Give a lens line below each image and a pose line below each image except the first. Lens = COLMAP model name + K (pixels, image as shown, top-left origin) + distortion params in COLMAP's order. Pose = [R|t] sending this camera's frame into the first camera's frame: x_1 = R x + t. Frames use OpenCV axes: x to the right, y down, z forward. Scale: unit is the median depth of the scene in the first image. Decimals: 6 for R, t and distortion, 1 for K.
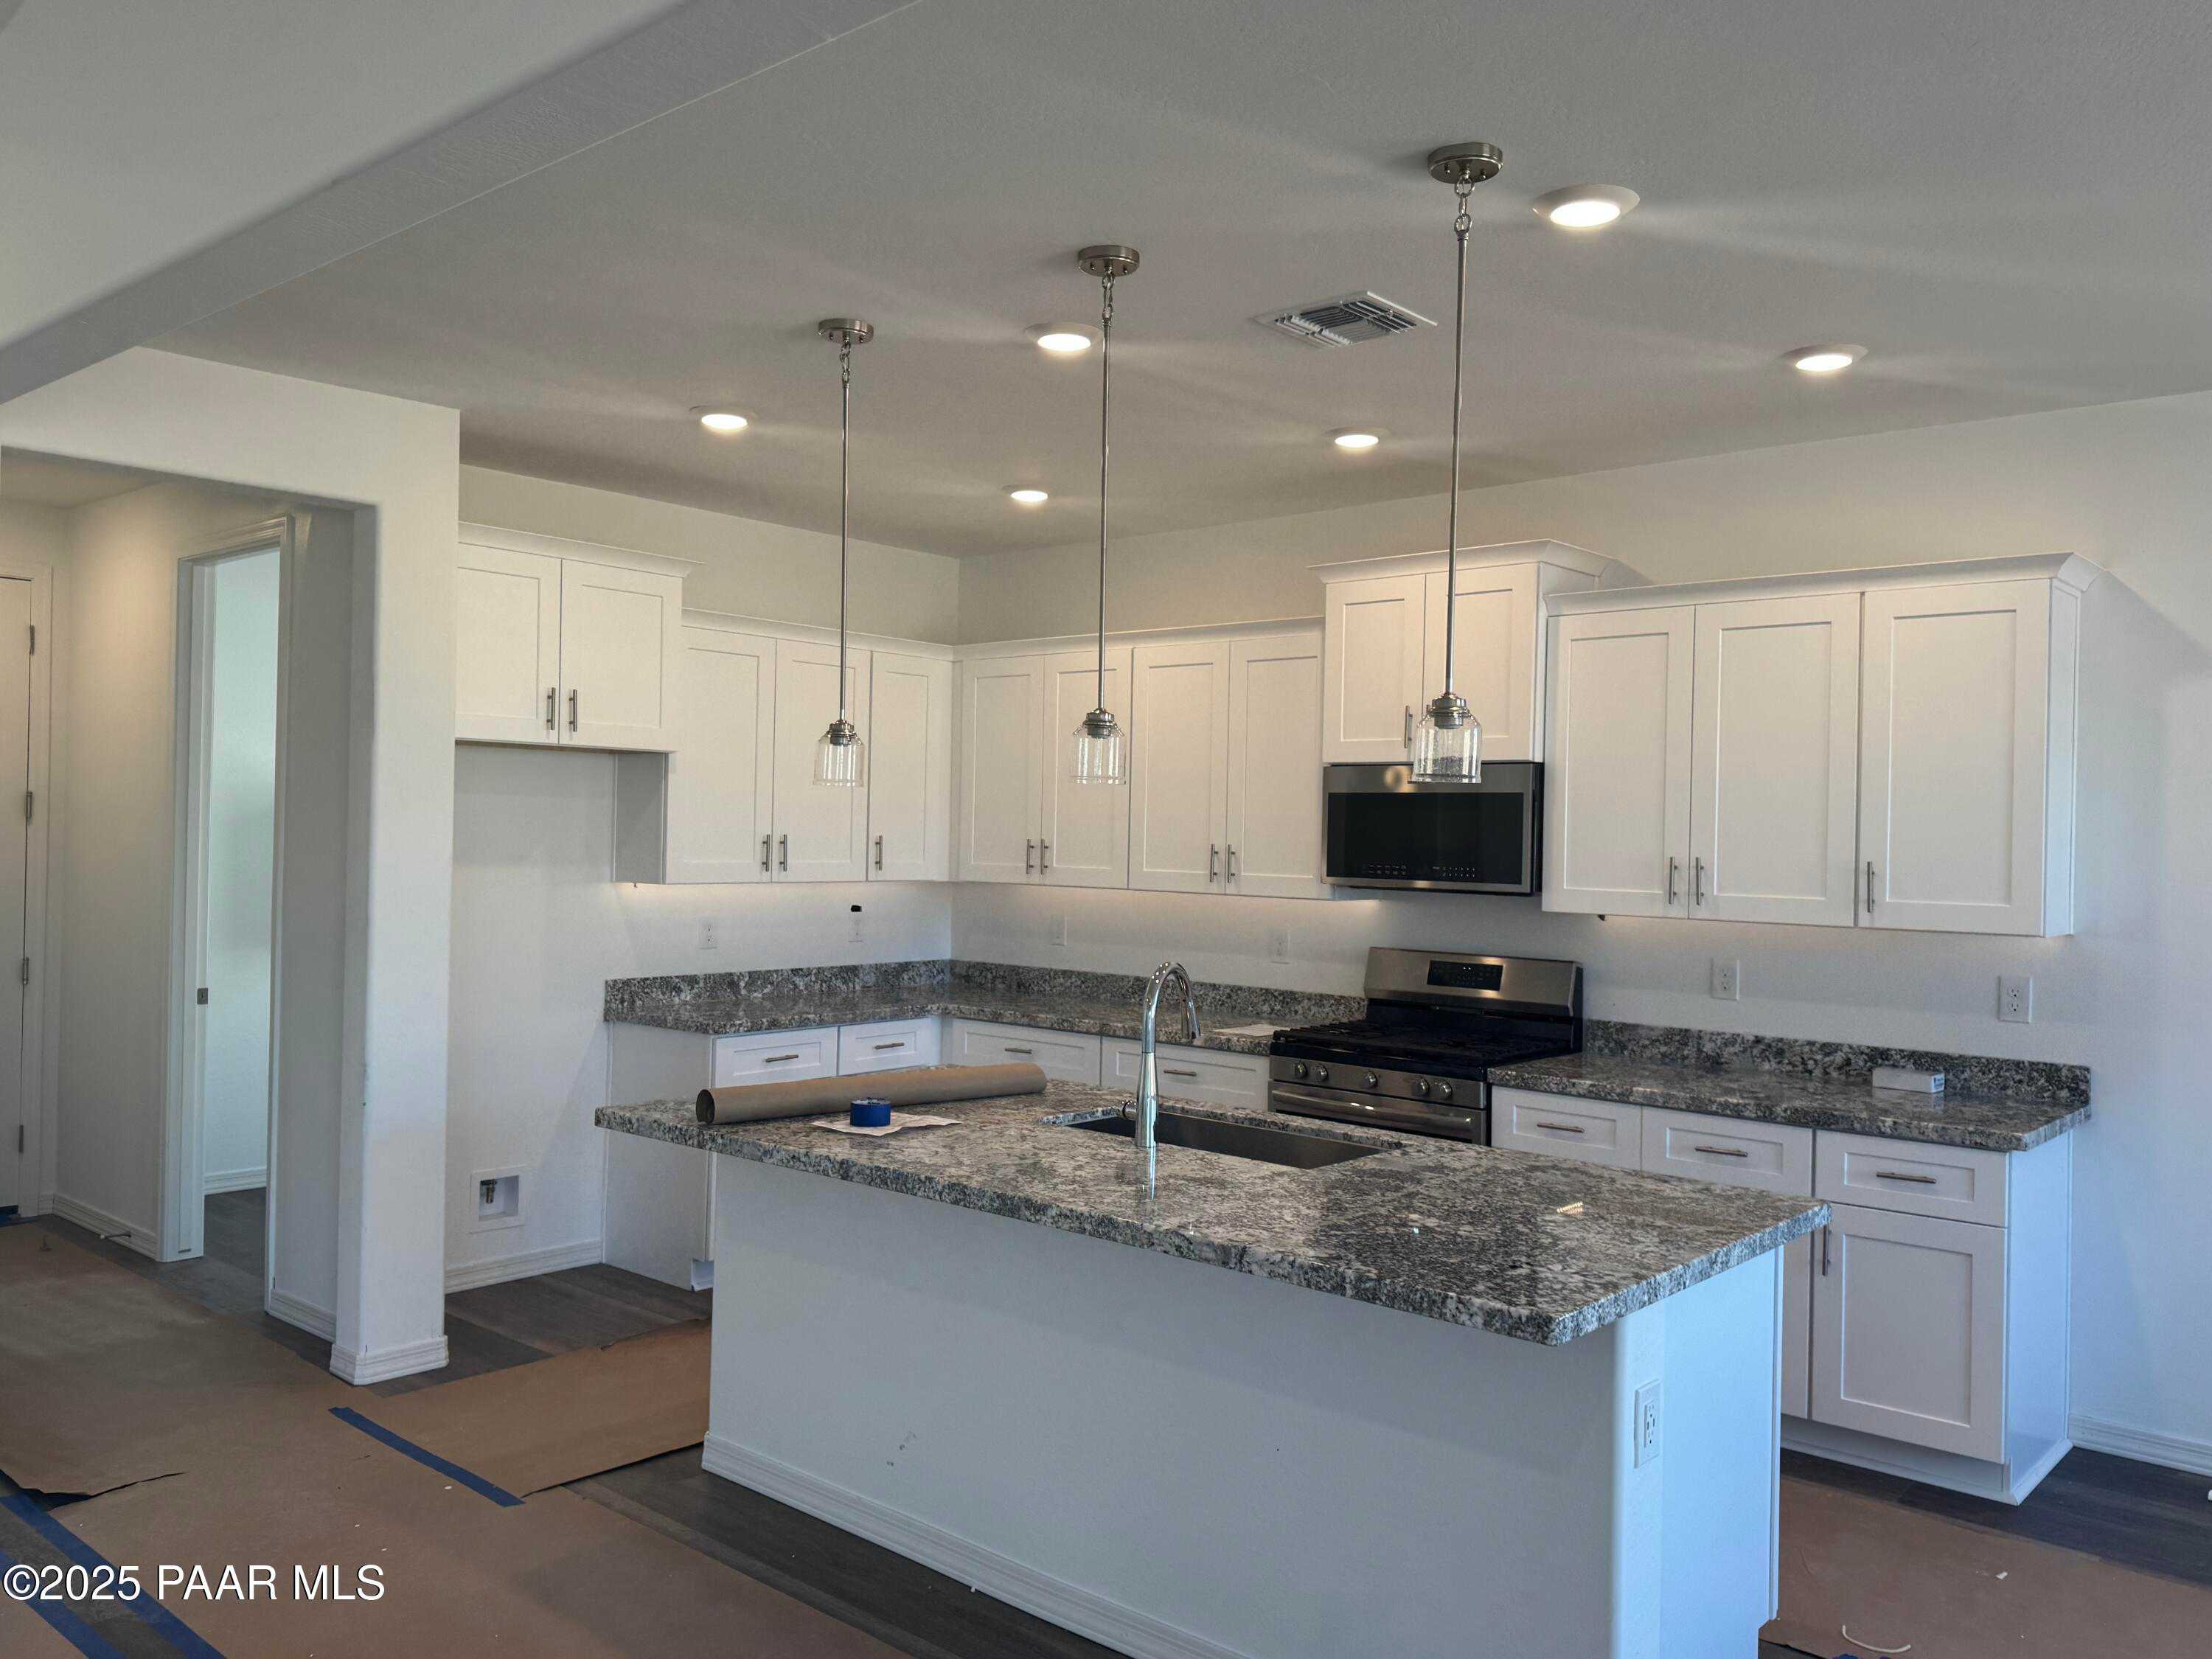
lens RADIAL K [[1712.8, 0, 1109.0], [0, 1712.8, 823.6], [0, 0, 1]] dist [0.044114, 0.000540]
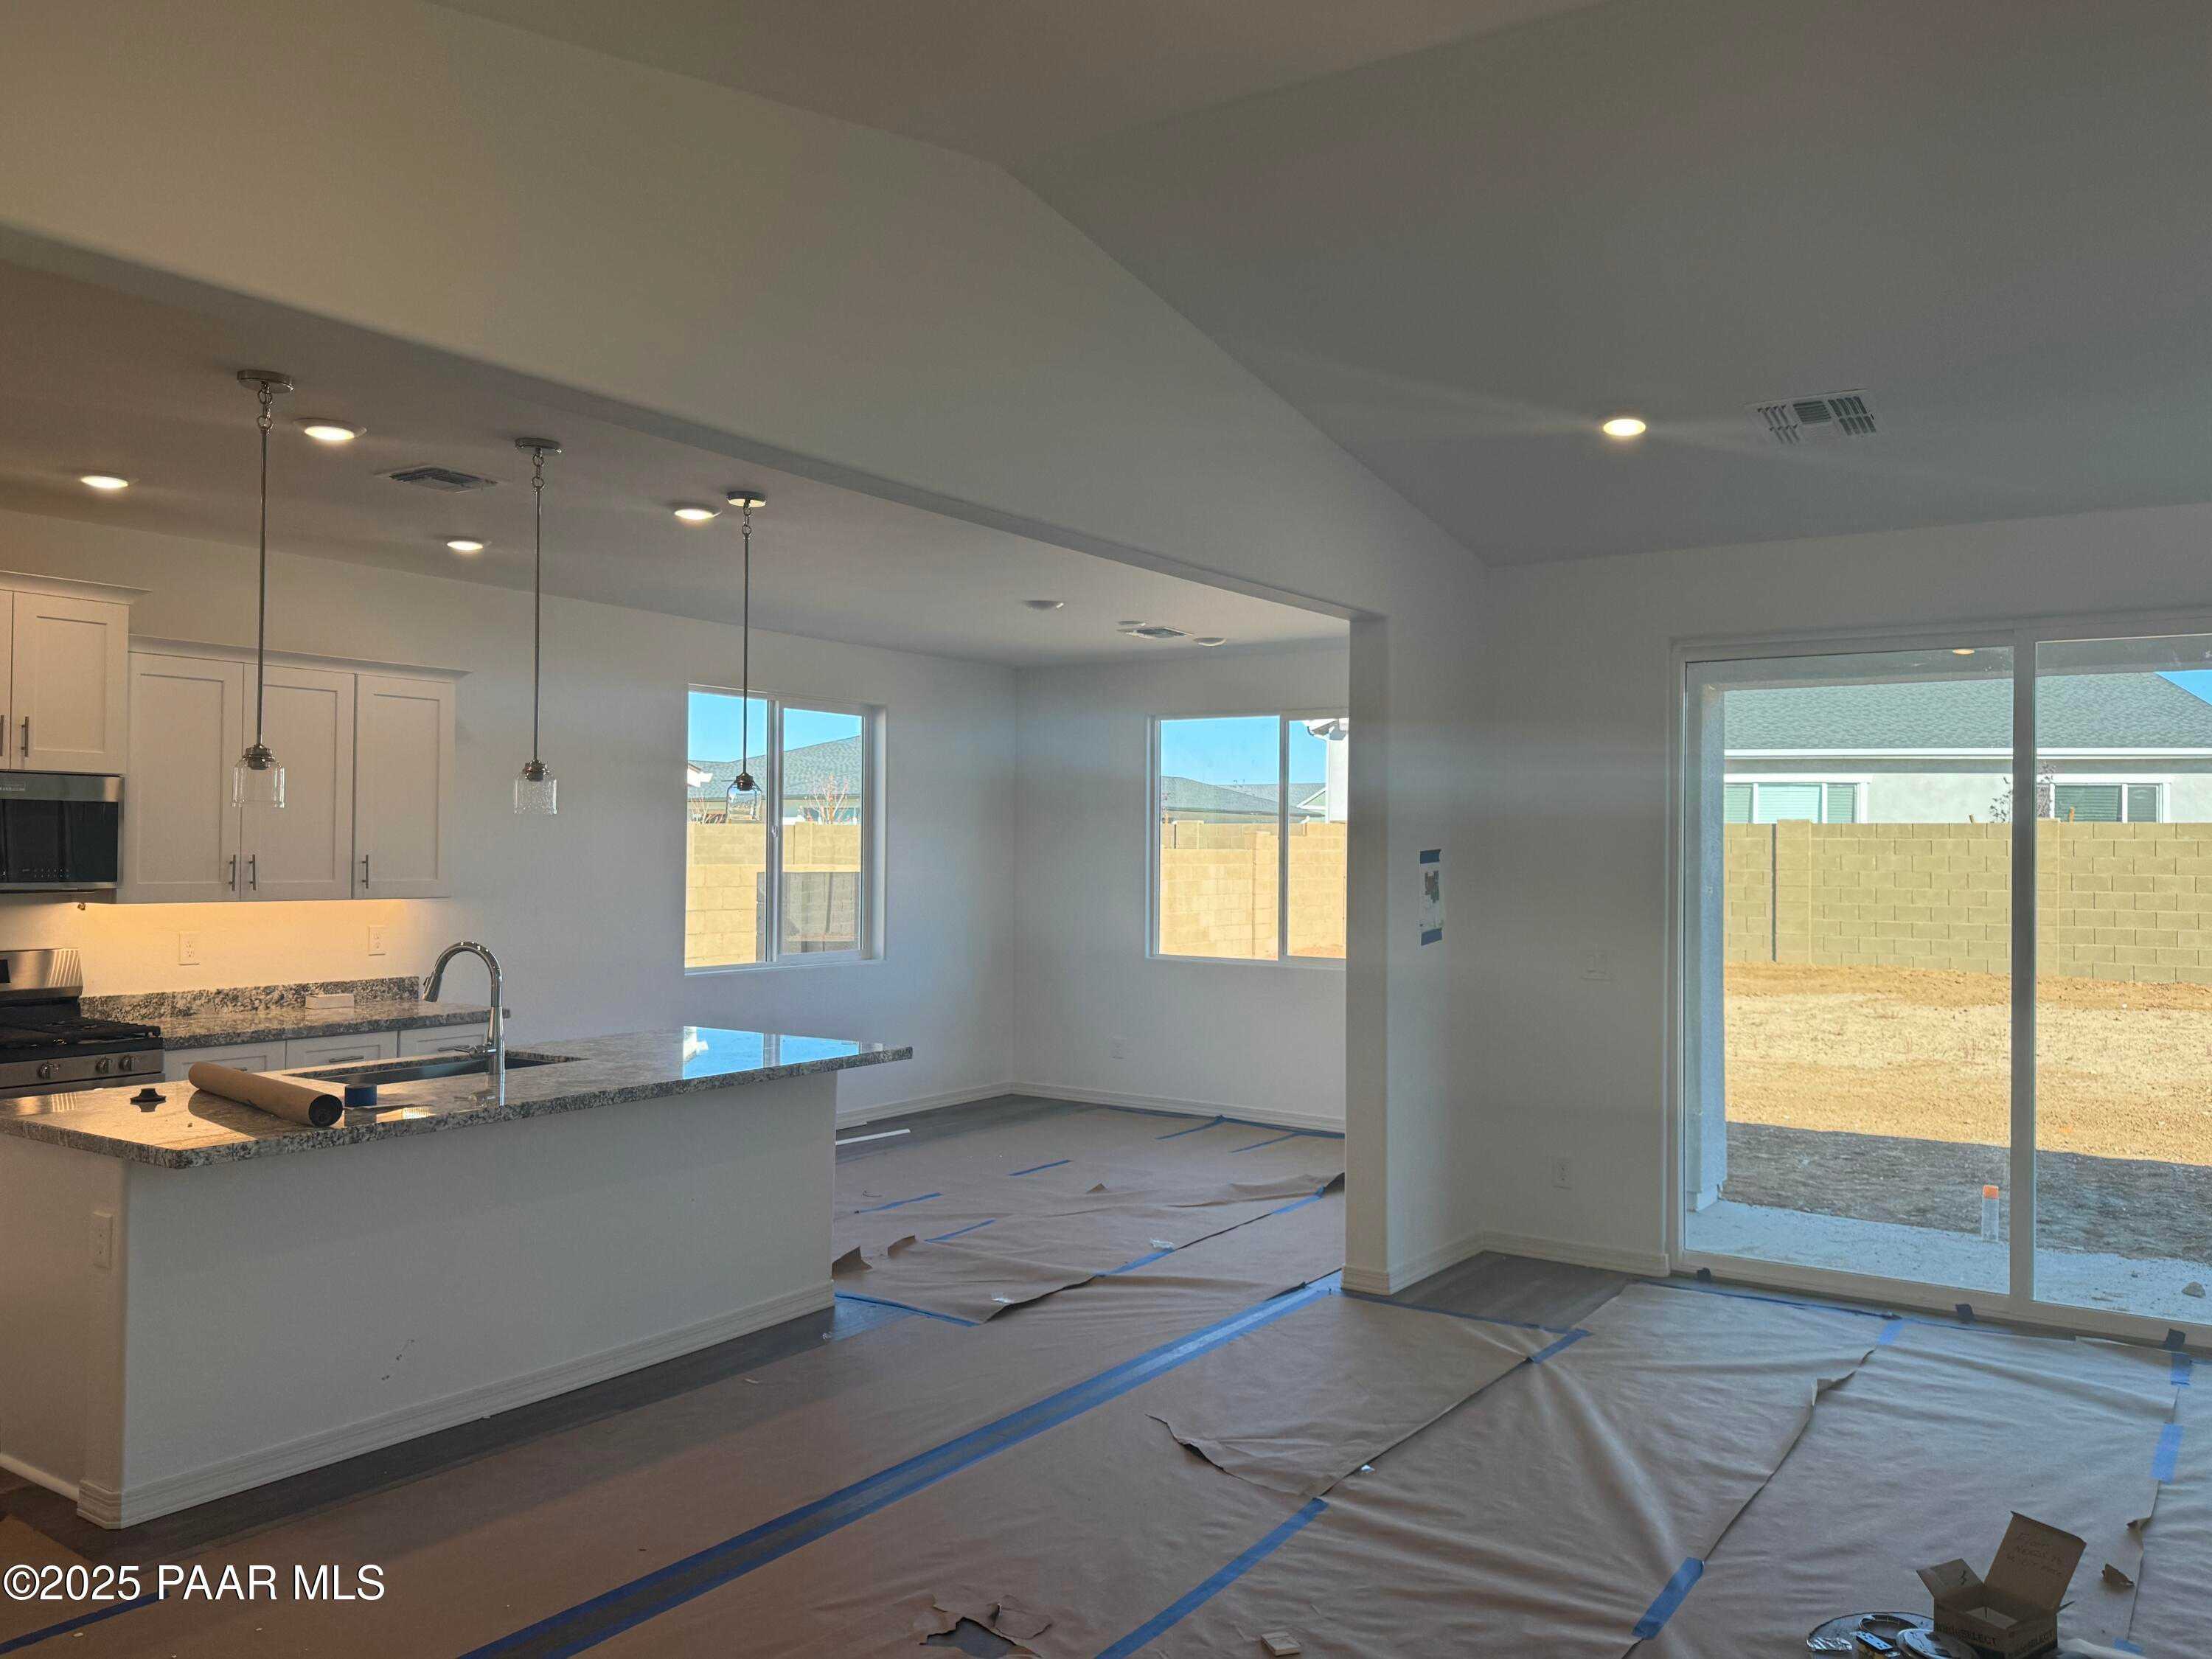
lens RADIAL K [[1712.8, 0, 1108.1], [0, 1712.8, 835.0], [0, 0, 1]] dist [0.044114, 0.000540]
pose [[-0.113479, -0.011870, 0.993469, -1.051892], [-0.019402, 0.999764, 0.009729, -0.021391], [-0.993351, -0.018171, -0.113683, 0.493210]]
